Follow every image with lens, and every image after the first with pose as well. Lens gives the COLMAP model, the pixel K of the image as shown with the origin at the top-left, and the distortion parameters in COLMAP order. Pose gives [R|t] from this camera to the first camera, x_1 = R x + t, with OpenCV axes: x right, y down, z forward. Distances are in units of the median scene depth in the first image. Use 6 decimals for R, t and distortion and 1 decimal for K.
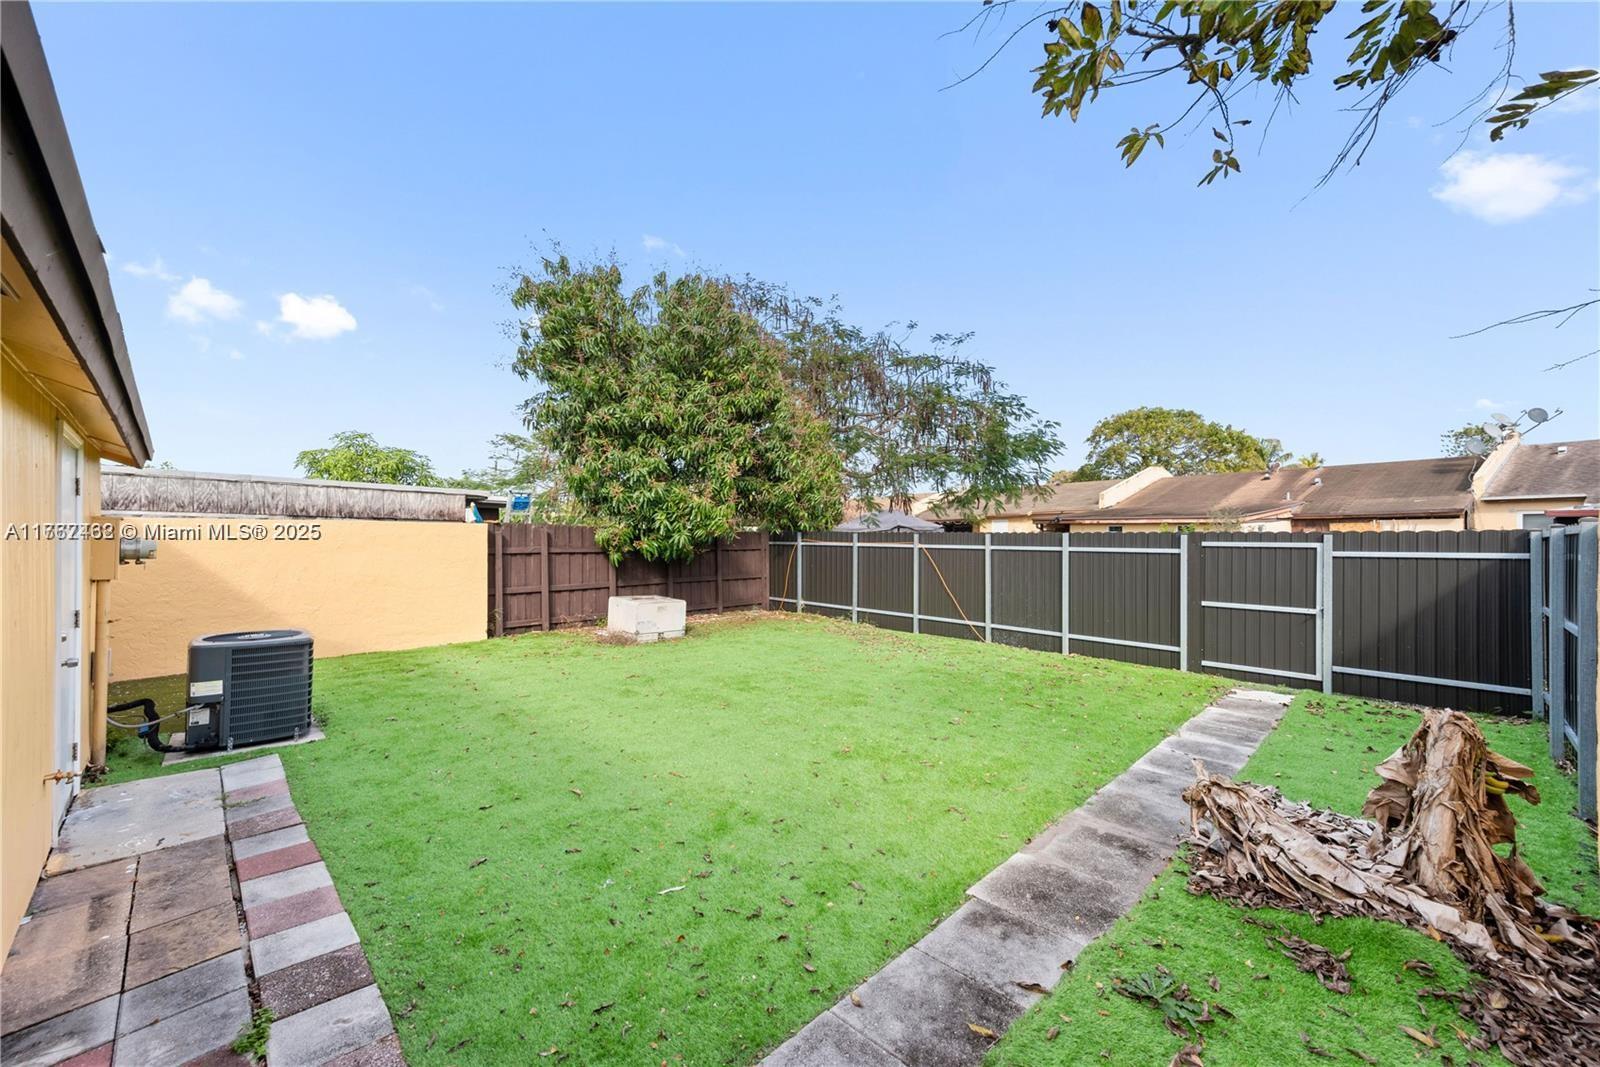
lens RADIAL K [[632.5, 0, 800.0], [0, 632.5, 533.5], [0, 0, 1]] dist [-0.000163, 0.000076]
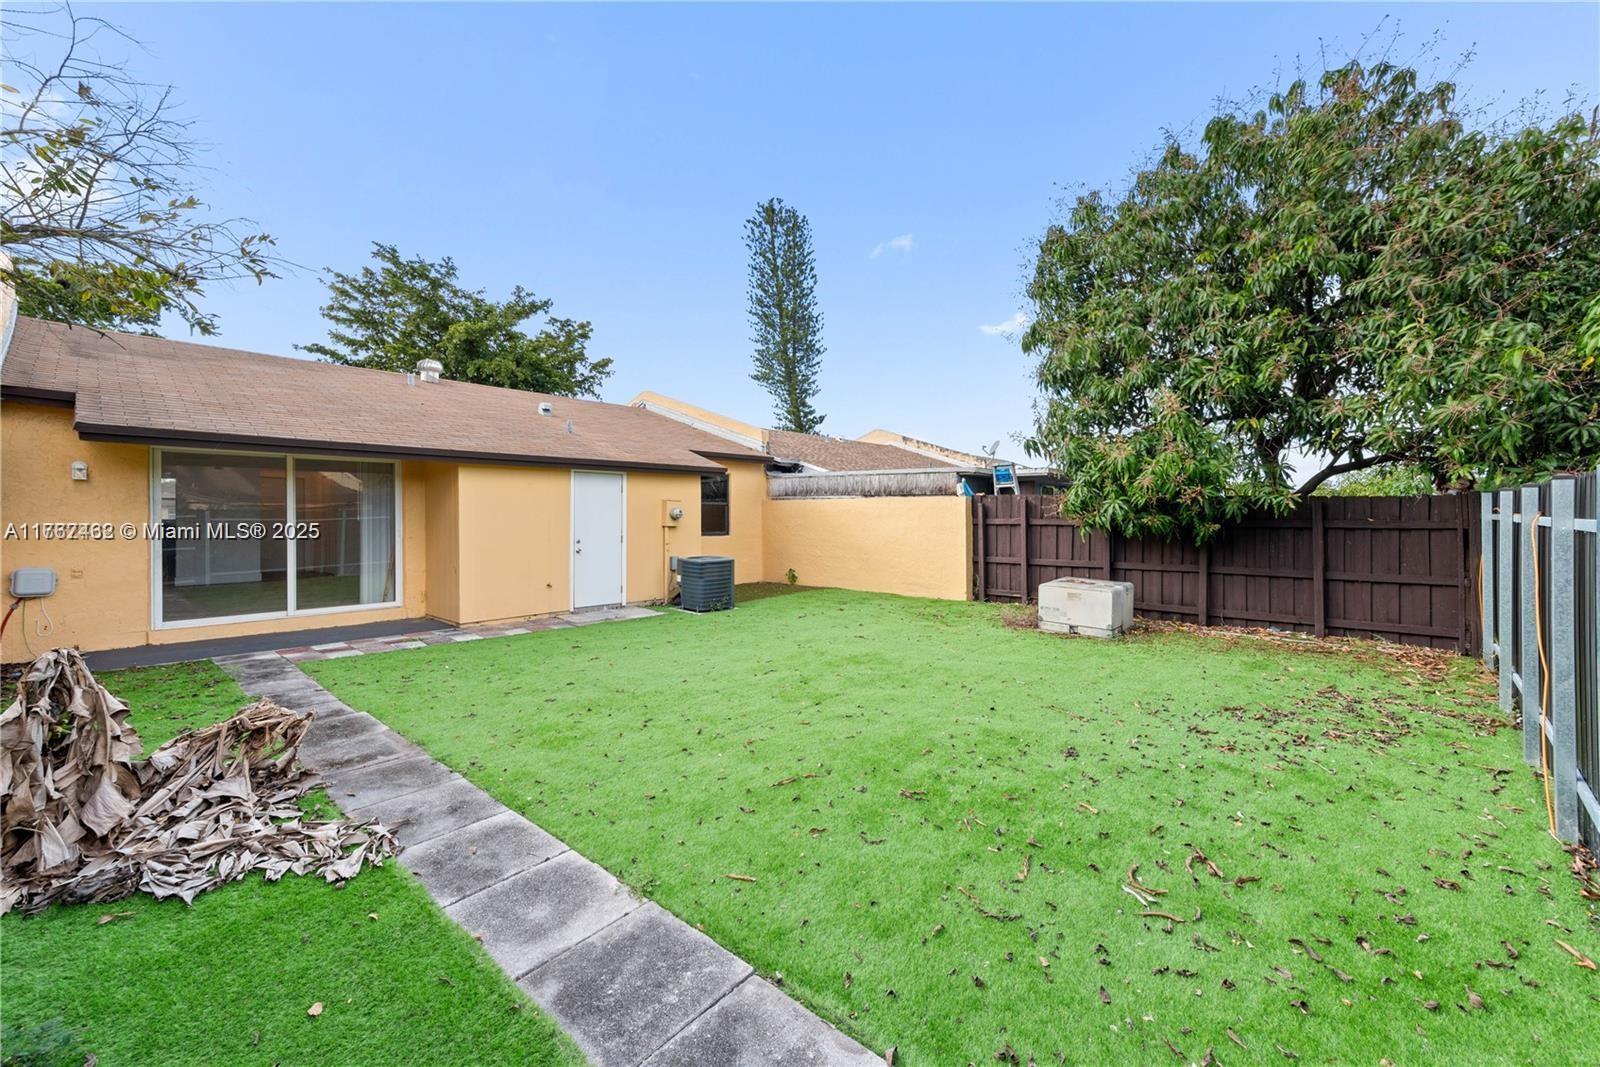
lens RADIAL K [[648.7, 0, 804.4], [0, 648.7, 521.0], [0, 0, 1]] dist [0.000173, 0.000100]
pose [[0.068773, 0.015235, -0.997516, 1.134834], [0.000851, 0.999882, 0.015330, 0.013961], [0.997632, -0.001903, 0.068752, 1.124027]]
